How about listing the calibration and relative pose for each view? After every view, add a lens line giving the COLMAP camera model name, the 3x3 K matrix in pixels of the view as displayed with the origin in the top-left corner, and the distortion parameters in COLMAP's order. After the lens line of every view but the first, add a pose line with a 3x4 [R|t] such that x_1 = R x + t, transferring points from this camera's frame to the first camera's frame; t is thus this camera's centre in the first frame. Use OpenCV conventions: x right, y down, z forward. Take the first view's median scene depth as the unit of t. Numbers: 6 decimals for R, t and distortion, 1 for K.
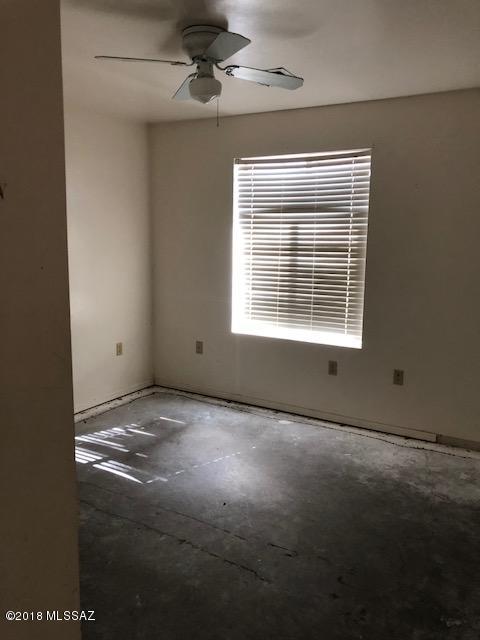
lens RADIAL K [[511.2, 0, 240.0], [0, 511.2, 320.0], [0, 0, 1]] dist [-0.001108, 0.002604]
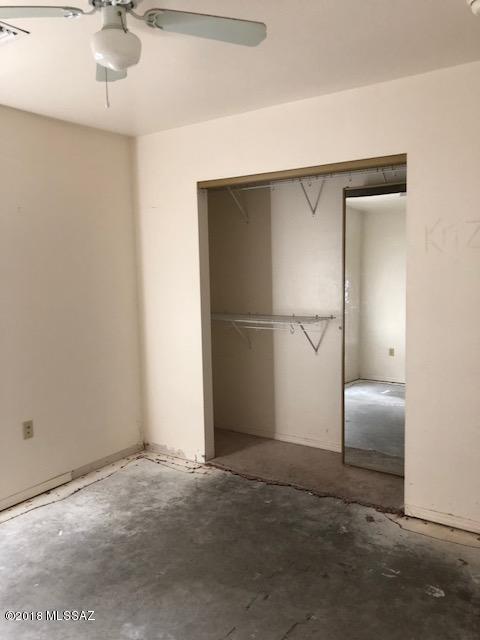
lens RADIAL K [[511.2, 0, 240.0], [0, 511.2, 320.0], [0, 0, 1]] dist [-0.001108, 0.002604]
pose [[0.083862, -0.119526, 0.989283, -0.563652], [0.188549, 0.976749, 0.102028, -0.101157], [-0.978477, 0.177972, 0.104449, 0.625338]]
